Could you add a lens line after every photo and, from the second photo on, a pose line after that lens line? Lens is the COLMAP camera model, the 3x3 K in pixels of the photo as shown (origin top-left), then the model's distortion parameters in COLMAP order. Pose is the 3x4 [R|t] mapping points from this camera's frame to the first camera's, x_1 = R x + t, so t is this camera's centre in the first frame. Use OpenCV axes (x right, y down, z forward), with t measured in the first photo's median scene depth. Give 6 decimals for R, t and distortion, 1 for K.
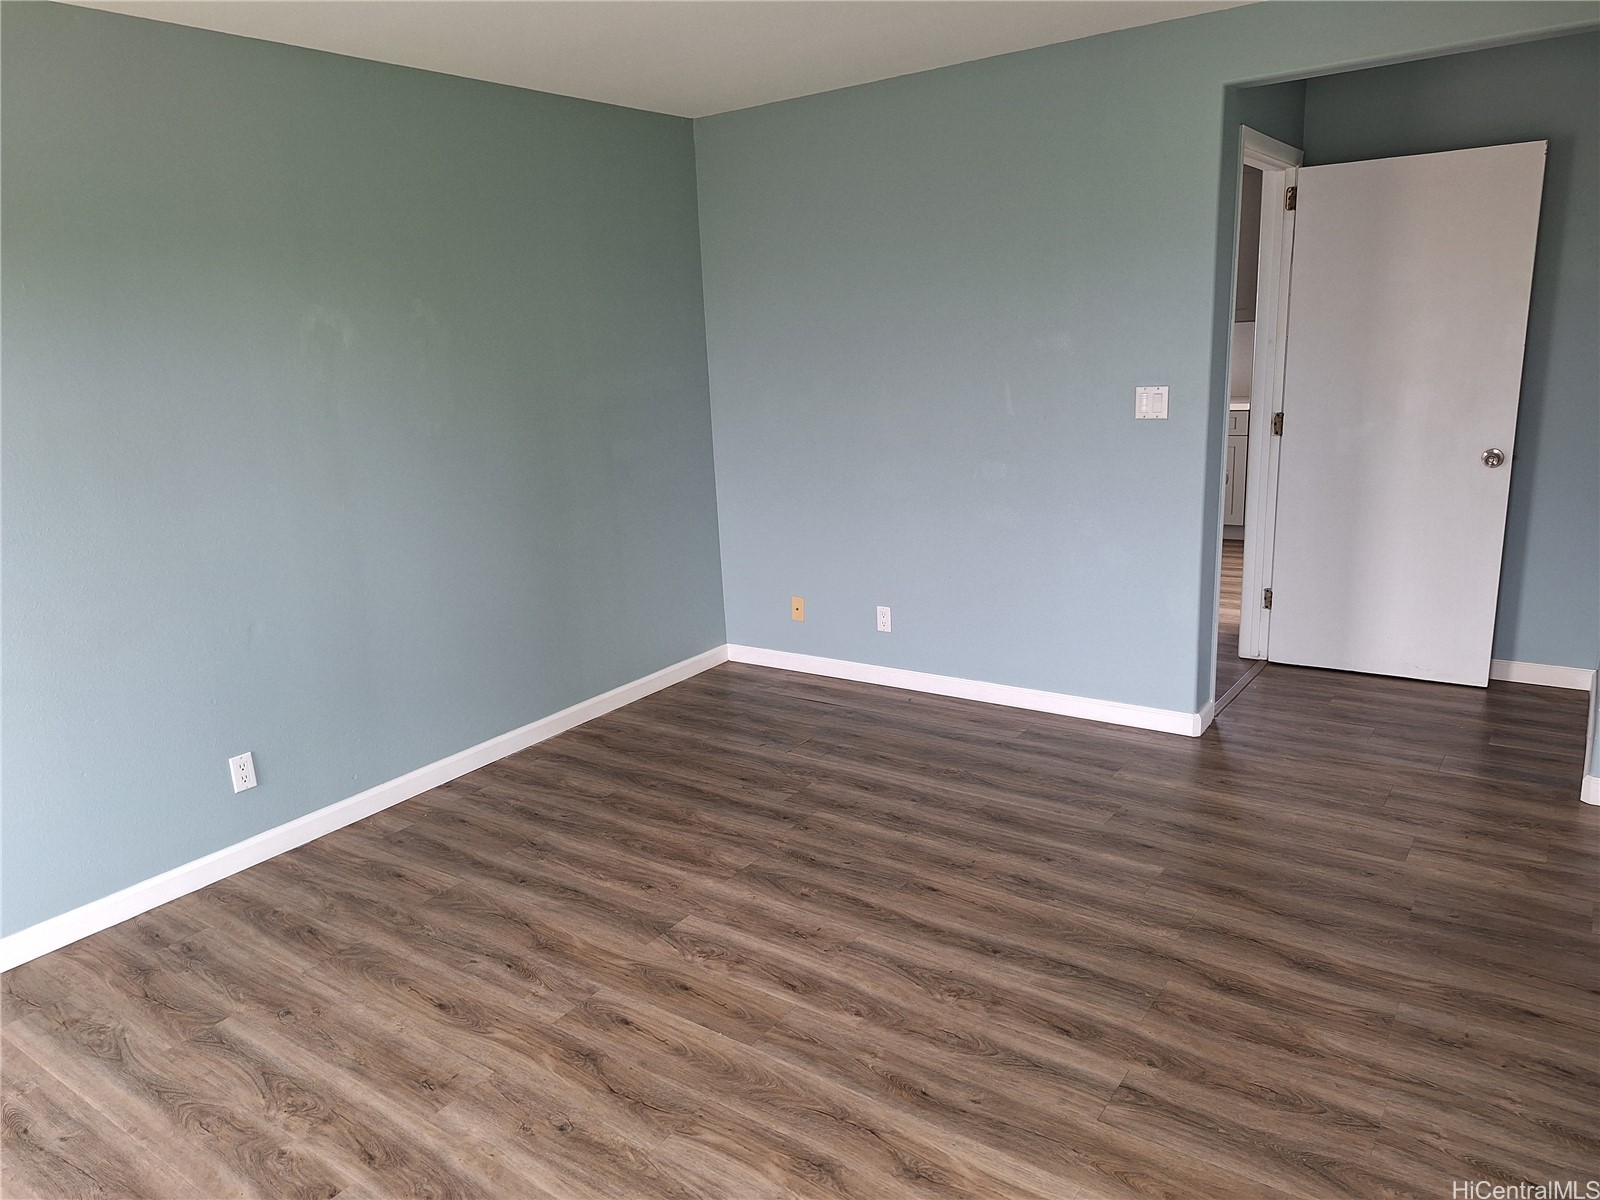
lens RADIAL K [[1110.8, 0, 798.3], [0, 1110.8, 600.5], [0, 0, 1]] dist [0.052640, -0.054400]
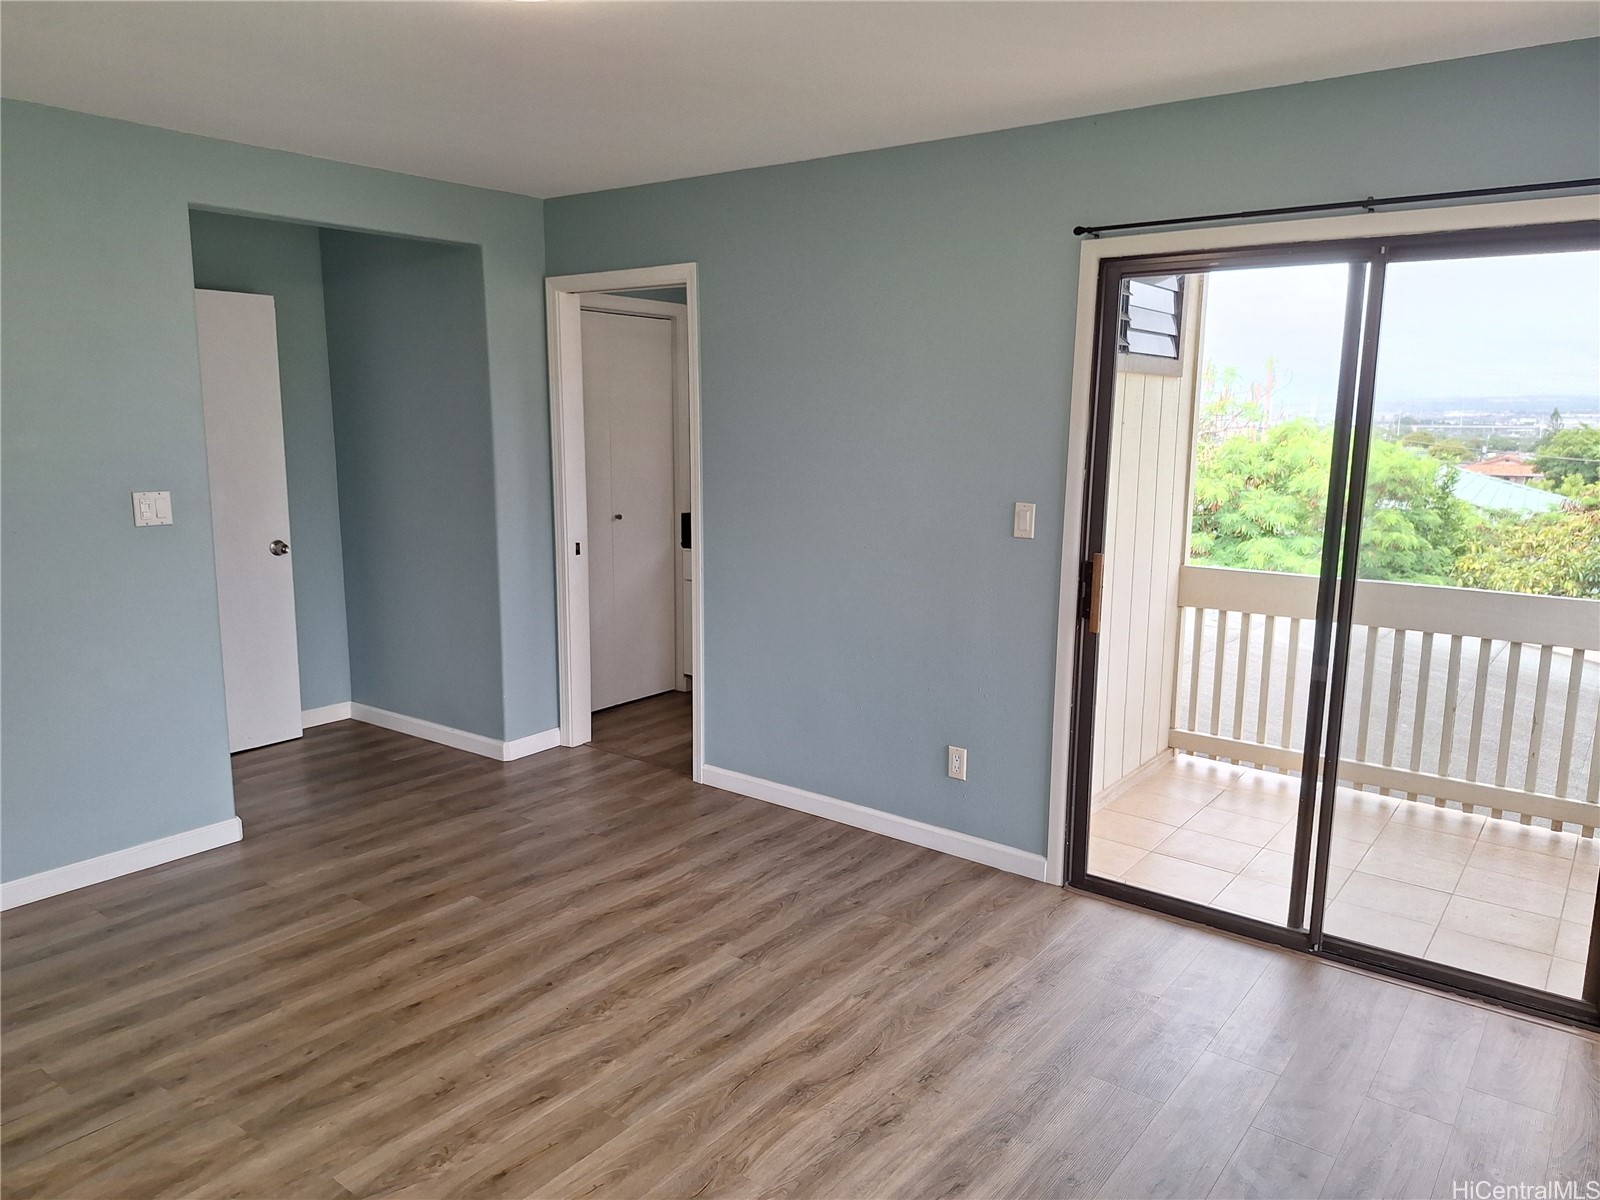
lens RADIAL K [[1110.8, 0, 806.4], [0, 1110.8, 595.6], [0, 0, 1]] dist [0.052640, -0.054400]
pose [[0.027352, -0.113733, 0.993135, -0.824335], [0.229115, 0.967772, 0.104518, -0.106457], [-0.973015, 0.224683, 0.052528, 0.584262]]
